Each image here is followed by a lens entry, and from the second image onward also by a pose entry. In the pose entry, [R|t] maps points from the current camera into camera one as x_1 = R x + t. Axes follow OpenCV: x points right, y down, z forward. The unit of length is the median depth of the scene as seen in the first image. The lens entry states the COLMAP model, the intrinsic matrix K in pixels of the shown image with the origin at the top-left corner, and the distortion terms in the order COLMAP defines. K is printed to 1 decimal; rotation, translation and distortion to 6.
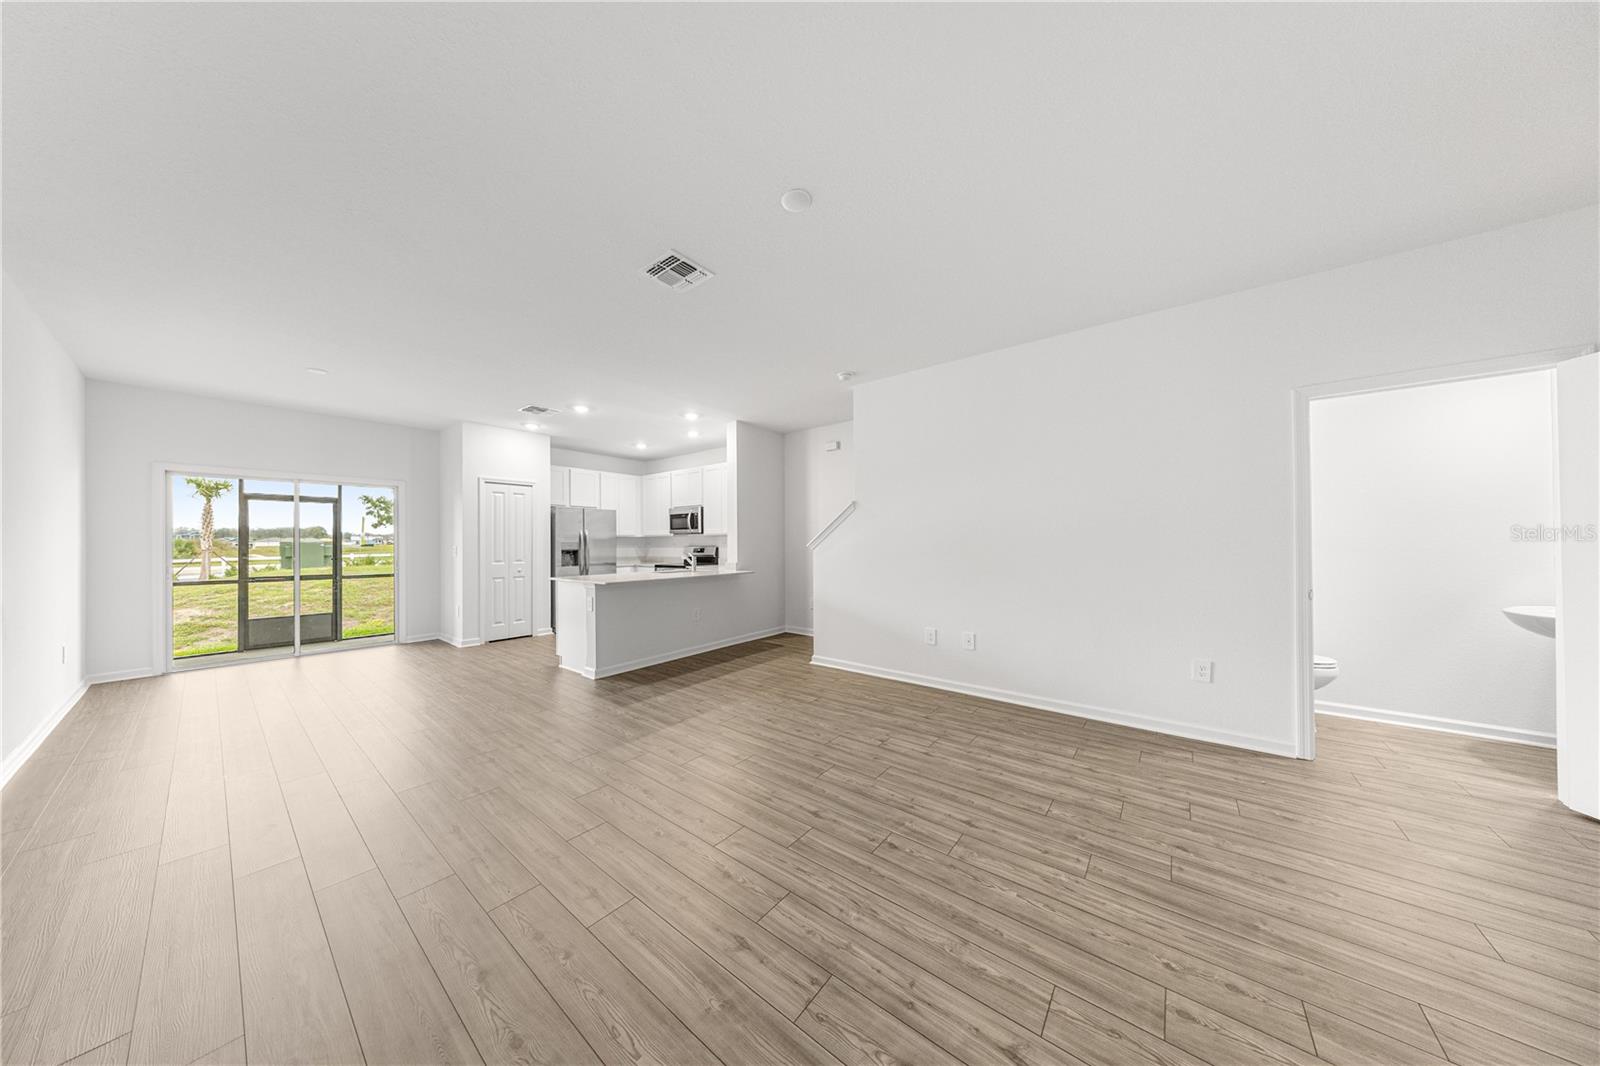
lens RADIAL K [[476.4, 0, 800.0], [0, 476.4, 533.0], [0, 0, 1]] dist [-0.000512, 0.000126]
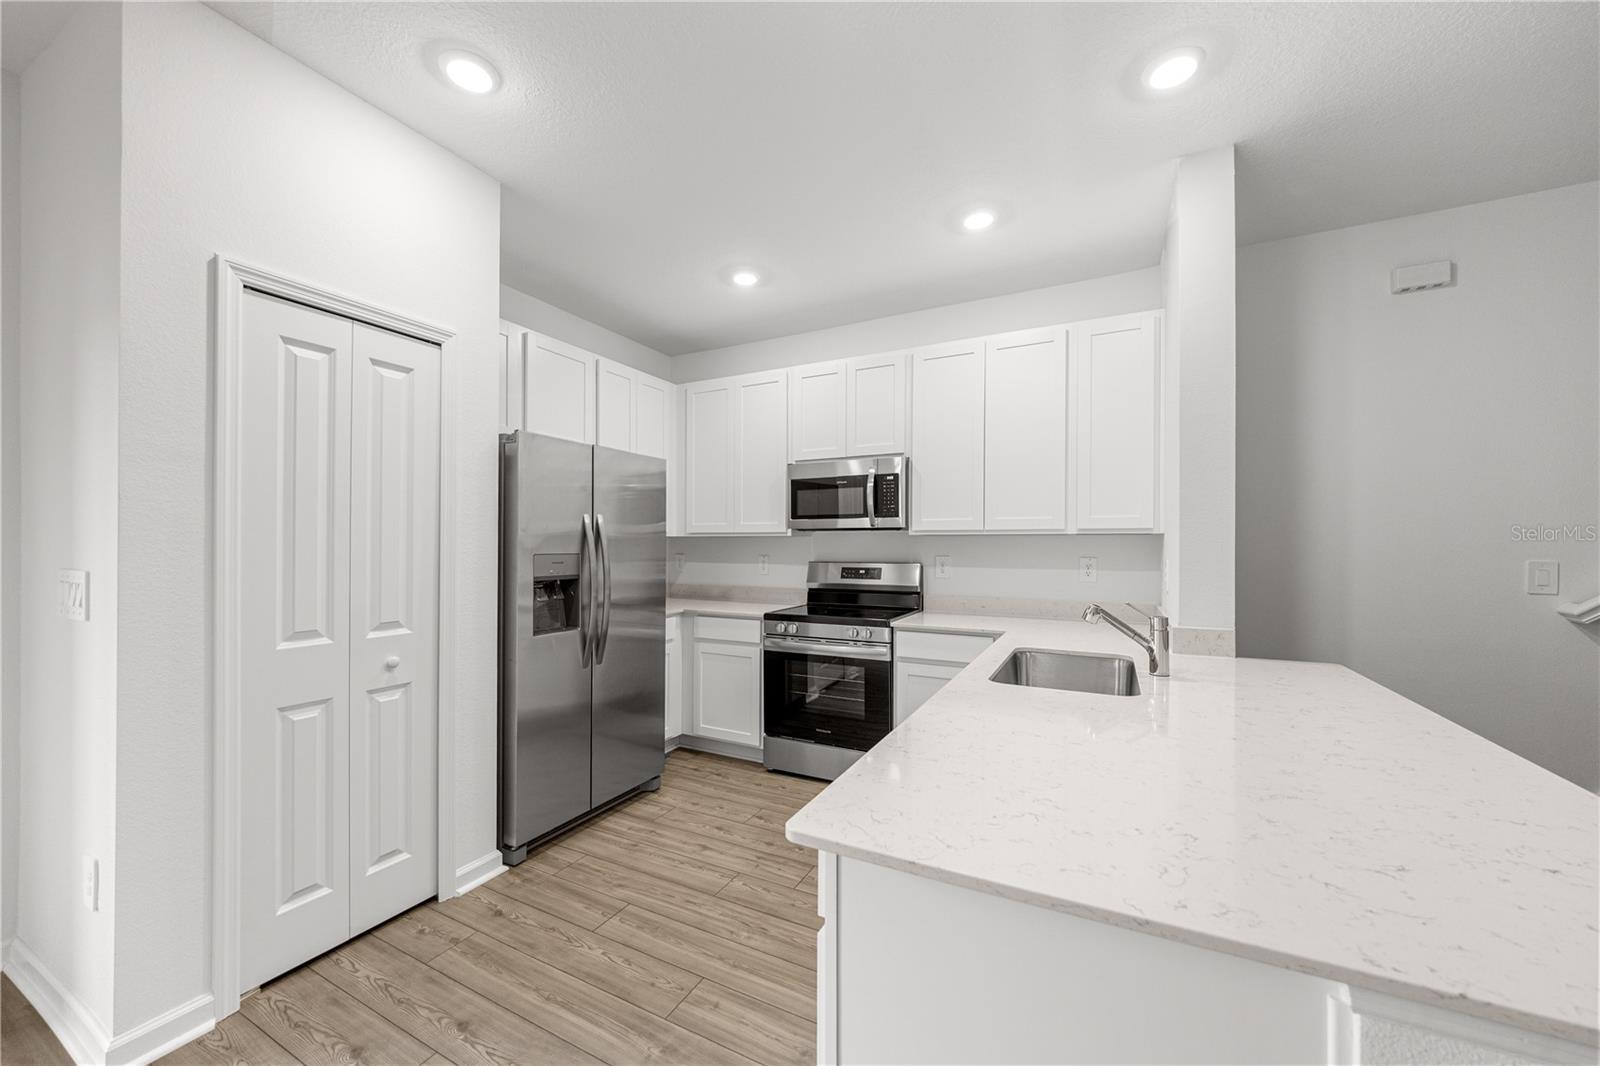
lens RADIAL K [[602.1, 0, 800.0], [0, 602.1, 533.0], [0, 0, 1]] dist [-0.000114, -0.000088]
pose [[0.977683, 0.008642, 0.209908, -0.387567], [-0.007603, 0.999955, -0.005757, 0.007561], [-0.209948, 0.004032, 0.977704, 0.557700]]
